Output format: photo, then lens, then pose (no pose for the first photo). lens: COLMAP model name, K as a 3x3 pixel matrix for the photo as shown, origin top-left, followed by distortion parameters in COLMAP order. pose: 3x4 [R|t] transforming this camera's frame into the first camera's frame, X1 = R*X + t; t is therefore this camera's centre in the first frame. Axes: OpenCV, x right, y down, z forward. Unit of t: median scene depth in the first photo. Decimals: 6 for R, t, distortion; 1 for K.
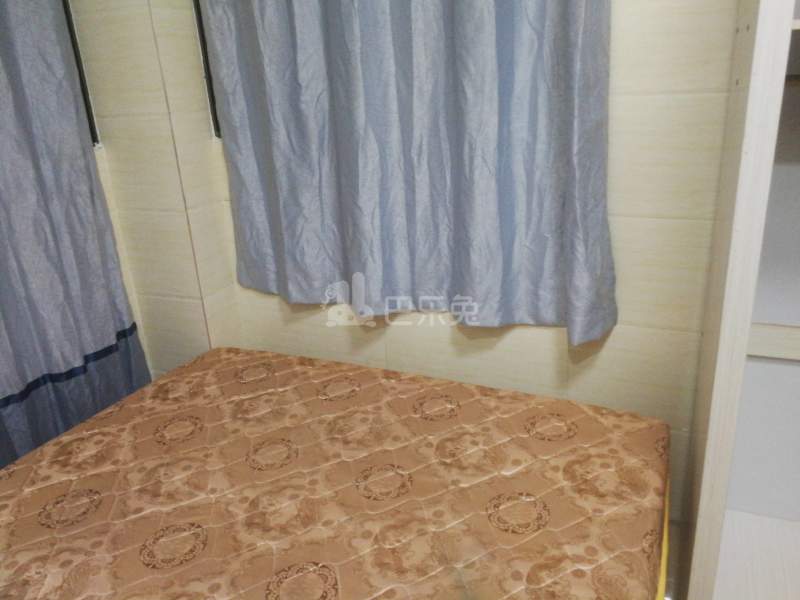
lens RADIAL K [[646.4, 0, 411.2], [0, 646.4, 302.4], [0, 0, 1]] dist [0.010786, -0.024343]
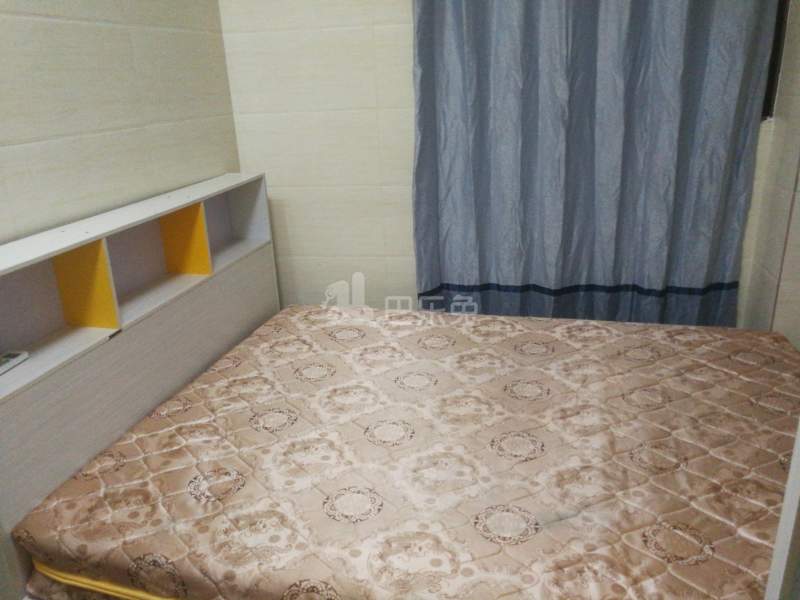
lens RADIAL K [[646.4, 0, 392.6], [0, 646.4, 308.0], [0, 0, 1]] dist [0.010786, -0.024343]
pose [[0.182646, 0.383508, -0.905297, 0.639668], [-0.318648, 0.894174, 0.314508, -0.118729], [0.930110, 0.231028, 0.285521, 0.198474]]
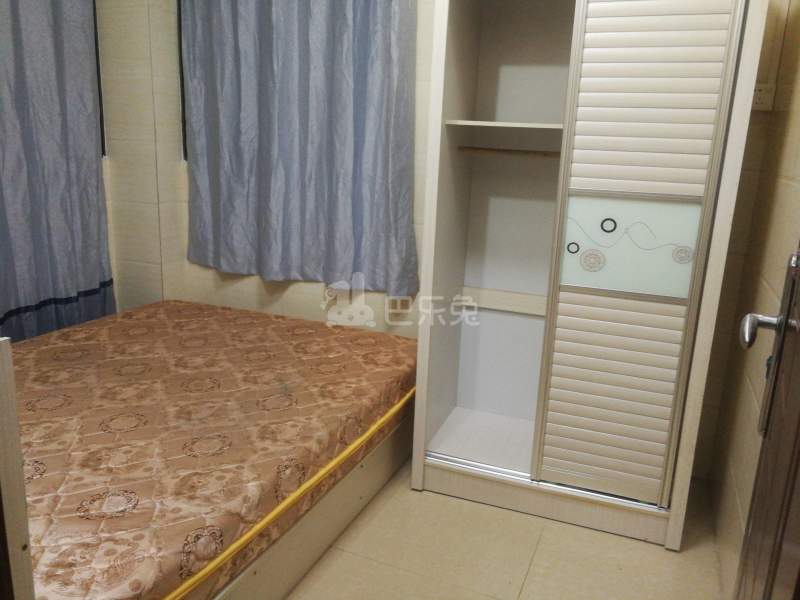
lens RADIAL K [[646.4, 0, 402.5], [0, 646.4, 291.3], [0, 0, 1]] dist [0.010786, -0.024343]
pose [[0.995219, 0.084641, 0.048731, 0.205660], [-0.078481, 0.990047, -0.116822, 0.238700], [-0.058134, 0.112439, 0.991957, -0.639600]]
